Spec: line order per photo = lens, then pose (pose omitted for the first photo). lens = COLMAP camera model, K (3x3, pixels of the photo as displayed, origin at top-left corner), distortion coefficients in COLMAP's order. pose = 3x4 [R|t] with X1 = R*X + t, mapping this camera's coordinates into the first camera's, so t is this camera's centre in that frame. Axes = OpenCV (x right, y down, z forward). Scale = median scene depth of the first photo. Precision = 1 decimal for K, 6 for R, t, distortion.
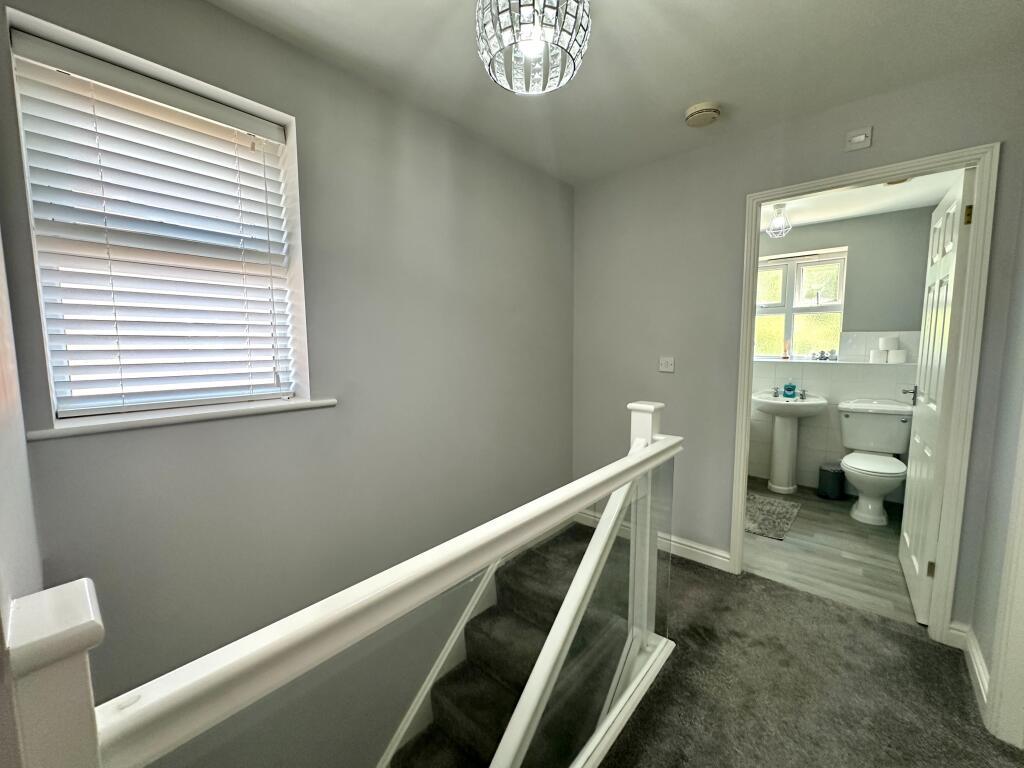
lens RADIAL K [[415.4, 0, 512.5], [0, 415.4, 388.7], [0, 0, 1]] dist [-0.003225, 0.000221]
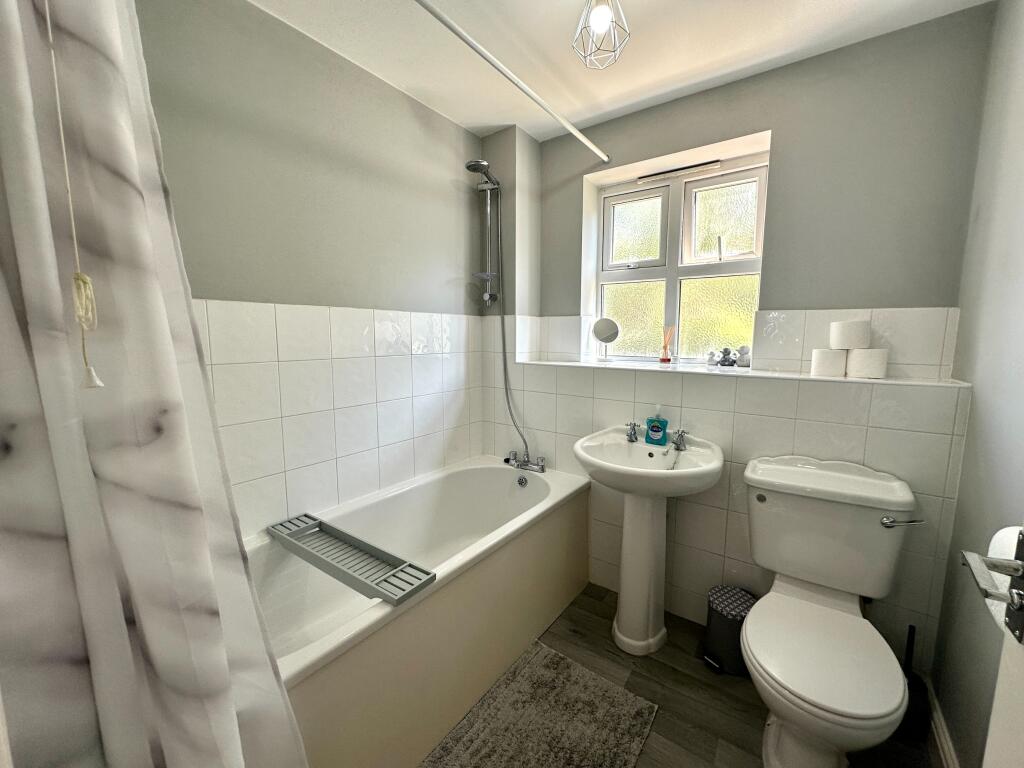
lens RADIAL K [[415.4, 0, 511.0], [0, 415.4, 385.2], [0, 0, 1]] dist [-0.003225, 0.000221]
pose [[0.996625, -0.007464, 0.081752, 0.452378], [0.005881, 0.999791, 0.019590, -0.058944], [-0.081881, -0.019043, 0.996460, 0.521676]]
